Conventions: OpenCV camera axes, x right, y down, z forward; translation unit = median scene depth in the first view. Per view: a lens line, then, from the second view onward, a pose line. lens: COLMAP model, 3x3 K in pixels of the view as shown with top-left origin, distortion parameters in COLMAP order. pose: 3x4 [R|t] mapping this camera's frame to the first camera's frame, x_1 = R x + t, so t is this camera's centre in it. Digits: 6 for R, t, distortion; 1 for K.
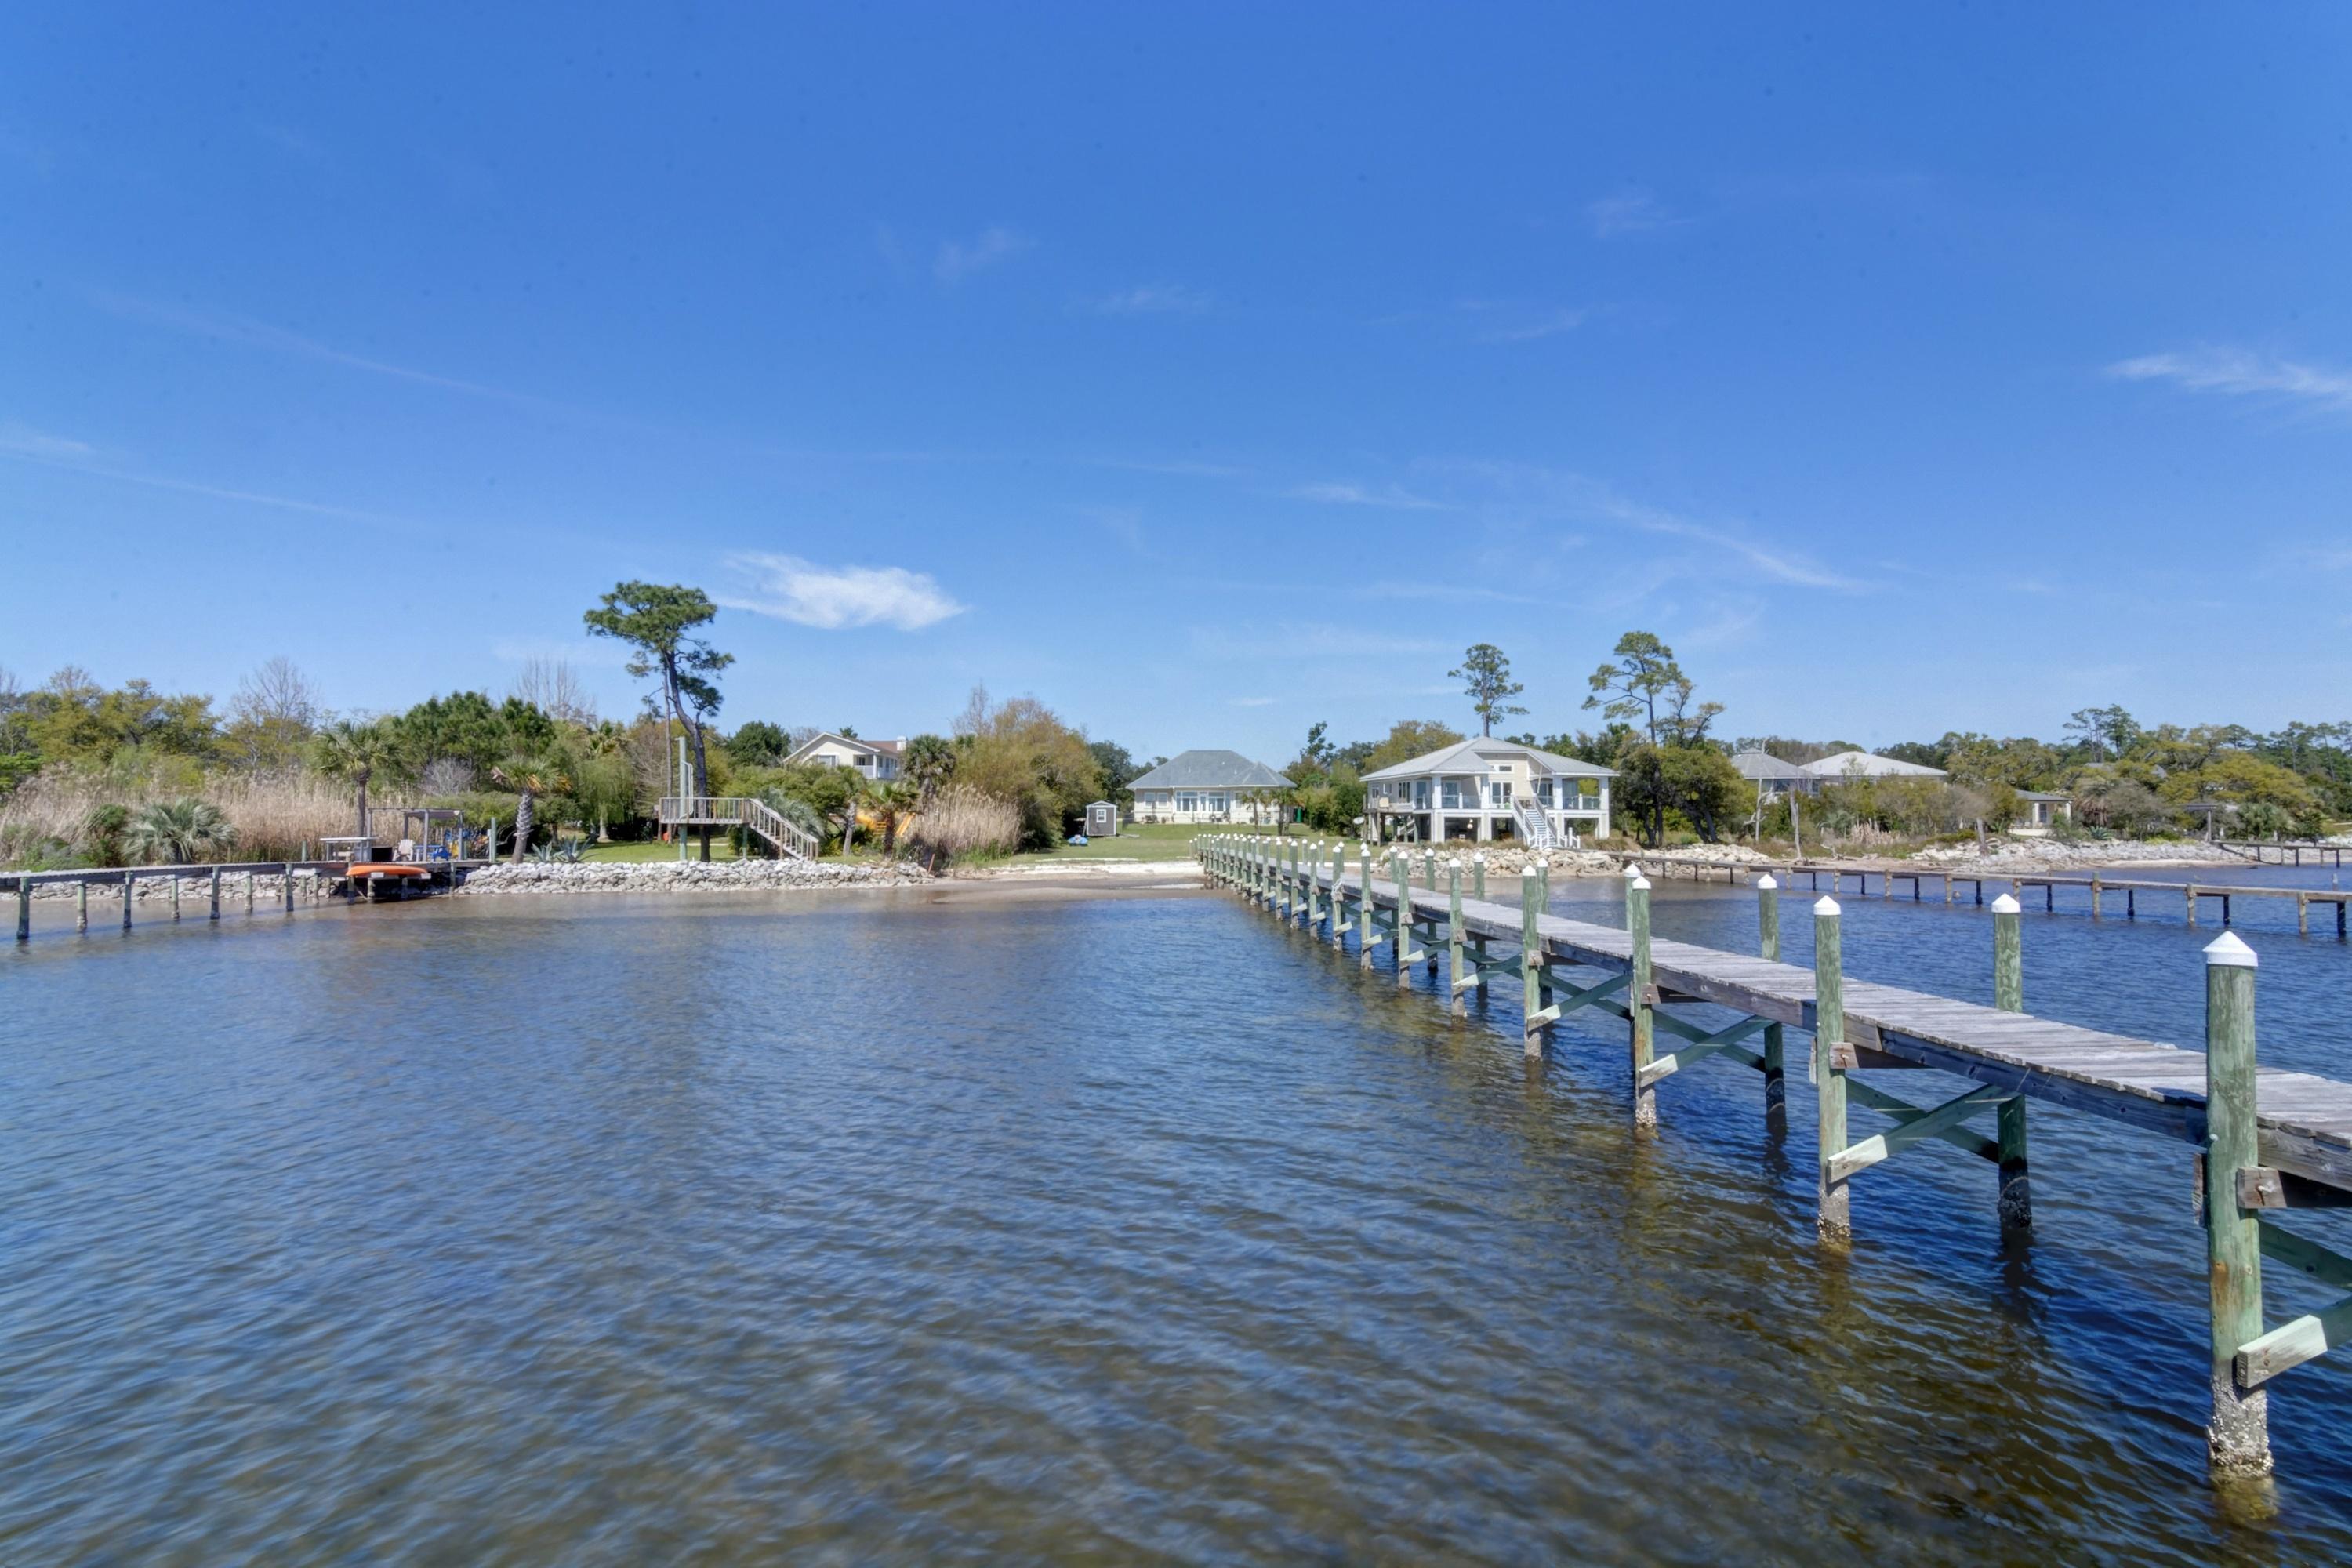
lens RADIAL K [[1117.6, 0, 1178.1], [0, 1117.6, 777.3], [0, 0, 1]] dist [-0.000288, 0.000303]
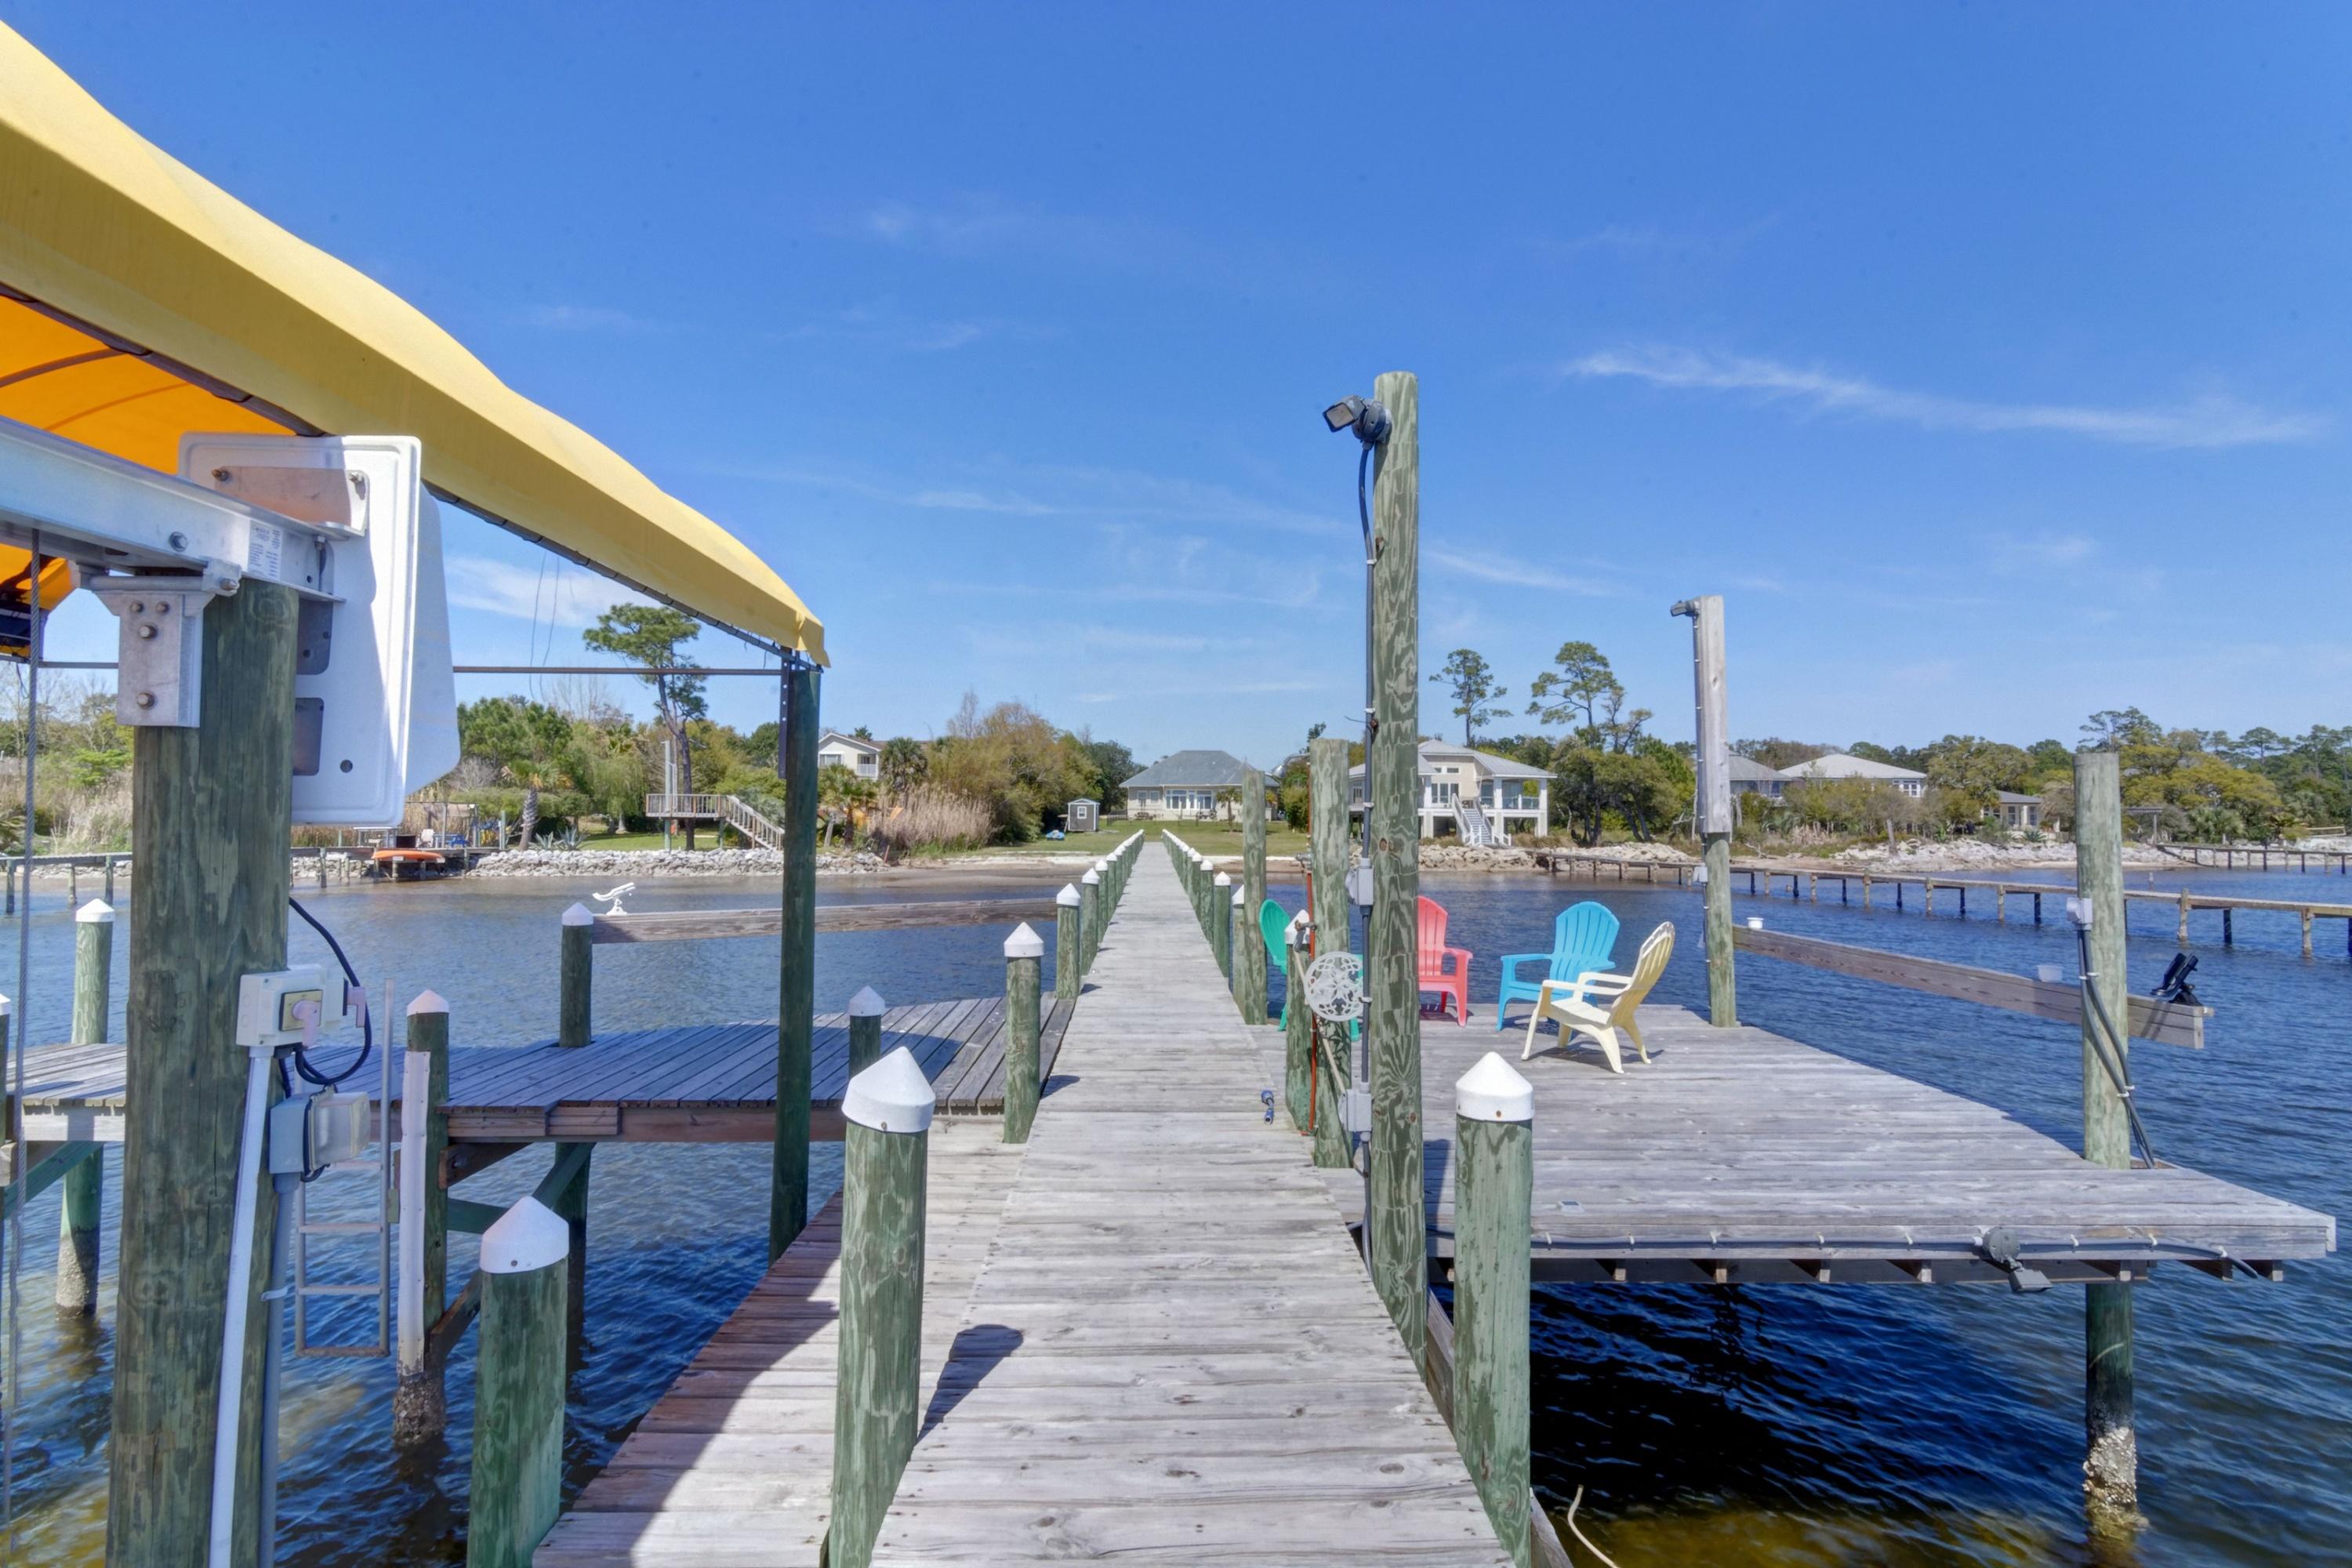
lens RADIAL K [[1117.6, 0, 1178.1], [0, 1117.6, 777.3], [0, 0, 1]] dist [-0.000288, 0.000303]
pose [[0.999130, 0.004814, -0.041417, 0.081236], [-0.004712, 0.999986, 0.002572, -0.002778], [0.041428, -0.002375, 0.999139, -0.075616]]
